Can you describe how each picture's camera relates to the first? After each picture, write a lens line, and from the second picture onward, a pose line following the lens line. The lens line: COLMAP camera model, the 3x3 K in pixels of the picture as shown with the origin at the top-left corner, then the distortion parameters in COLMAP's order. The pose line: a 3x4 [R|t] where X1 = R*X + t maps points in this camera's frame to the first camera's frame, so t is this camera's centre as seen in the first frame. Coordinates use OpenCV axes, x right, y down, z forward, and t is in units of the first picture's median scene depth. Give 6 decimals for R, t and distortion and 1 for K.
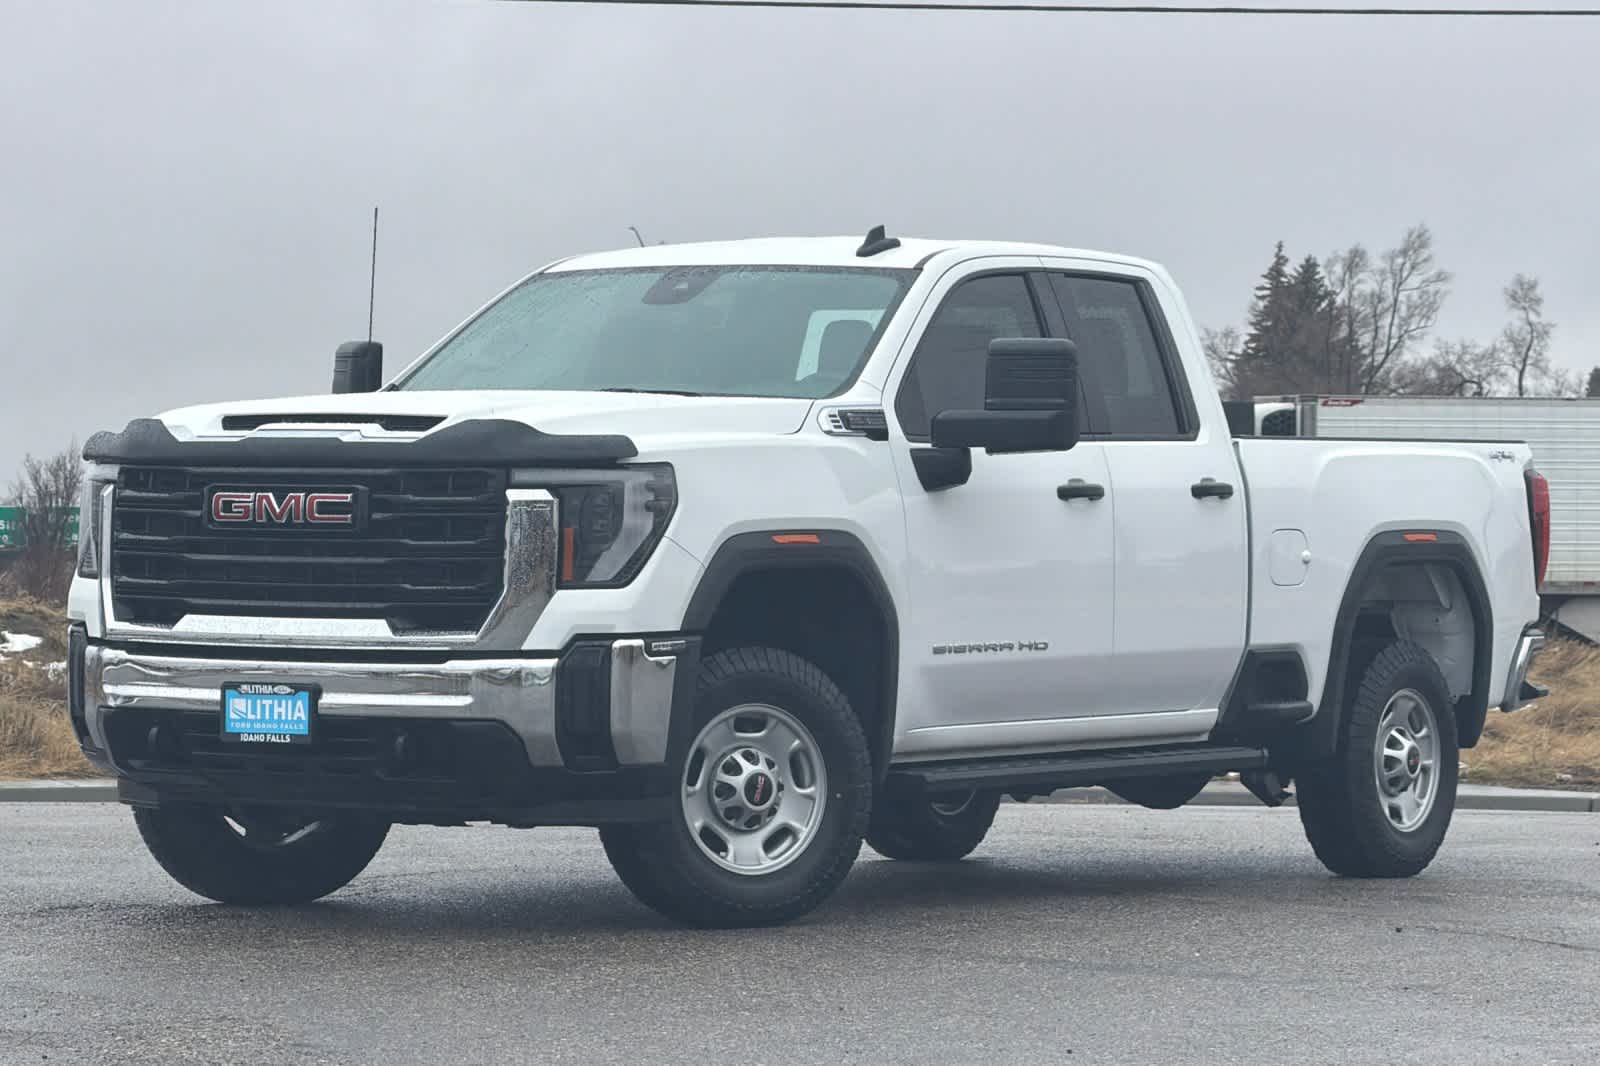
lens RADIAL K [[5613.5, 0, 800.0], [0, 5613.5, 533.0], [0, 0, 1]] dist [-0.519303, -1.285773]
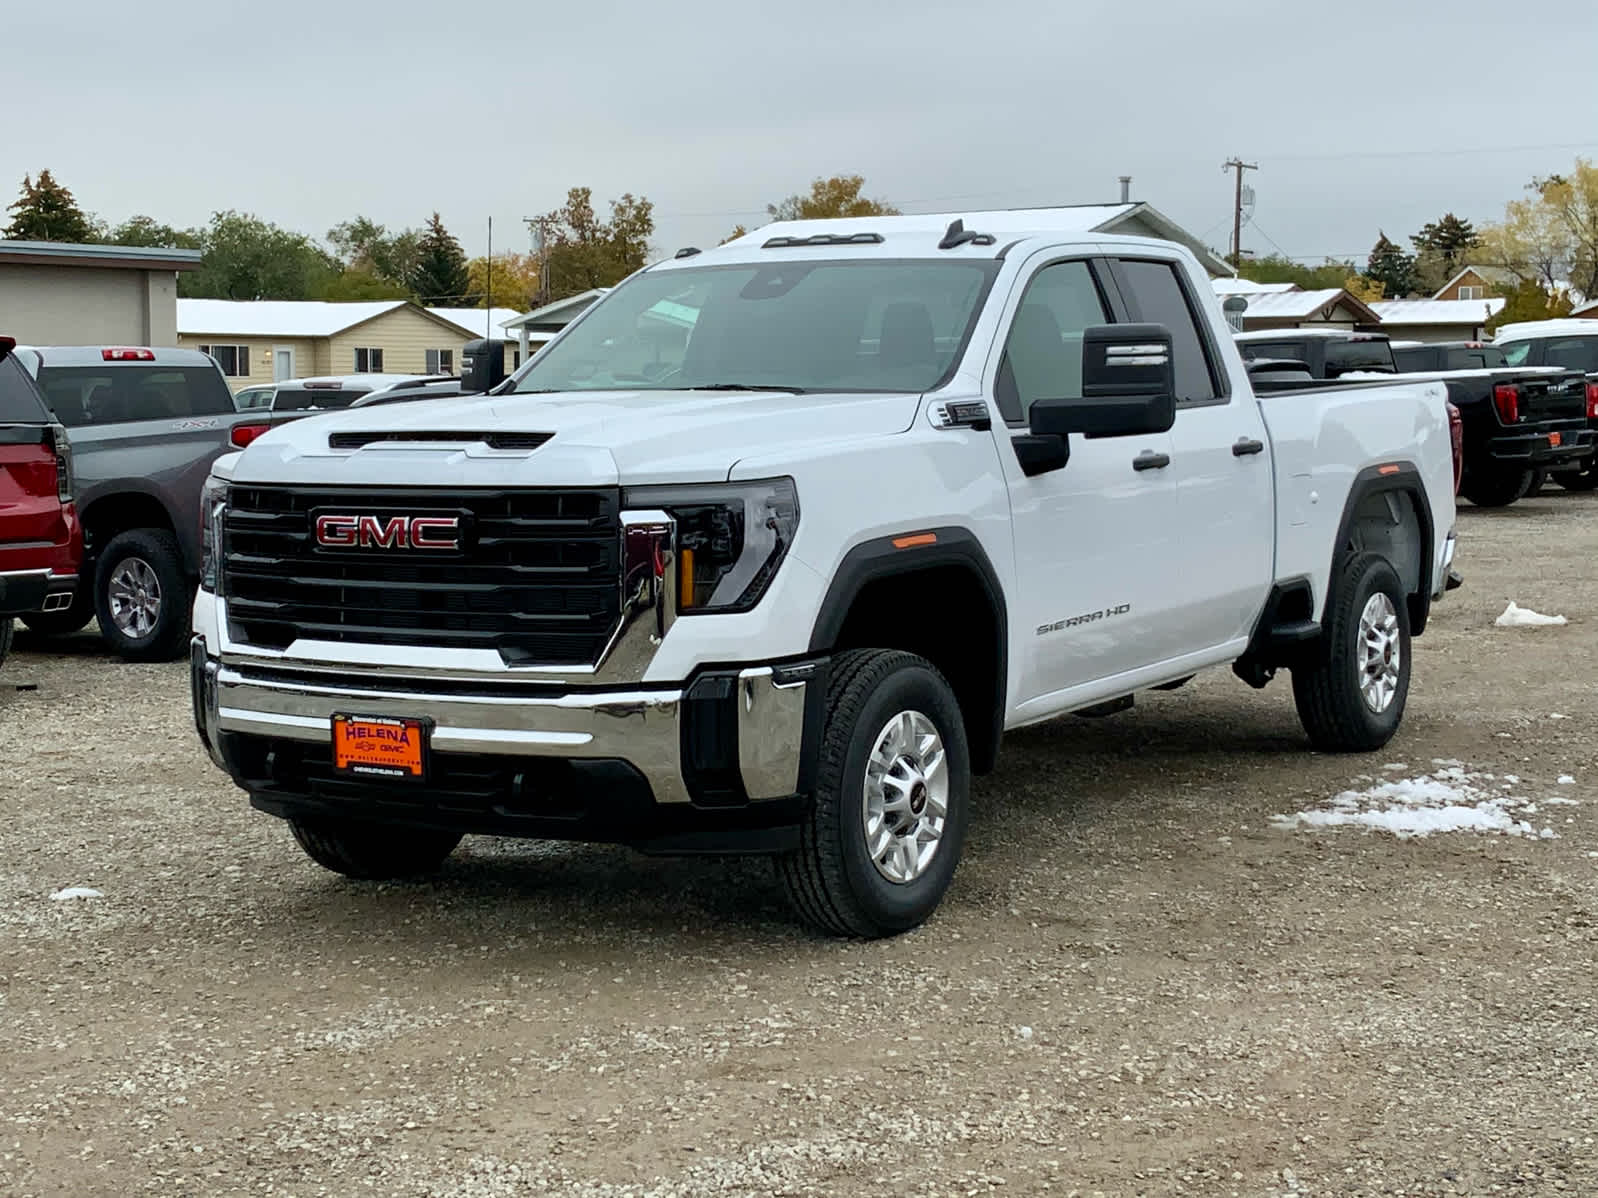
lens RADIAL K [[2460.0, 0, 799.0], [0, 2460.0, 599.0], [0, 0, 1]] dist [0.021058, 0.037849]
pose [[0.999422, -0.031926, 0.011666, -0.026792], [0.030683, 0.995050, 0.094520, -0.030596], [-0.014626, -0.094108, 0.995455, 0.570059]]
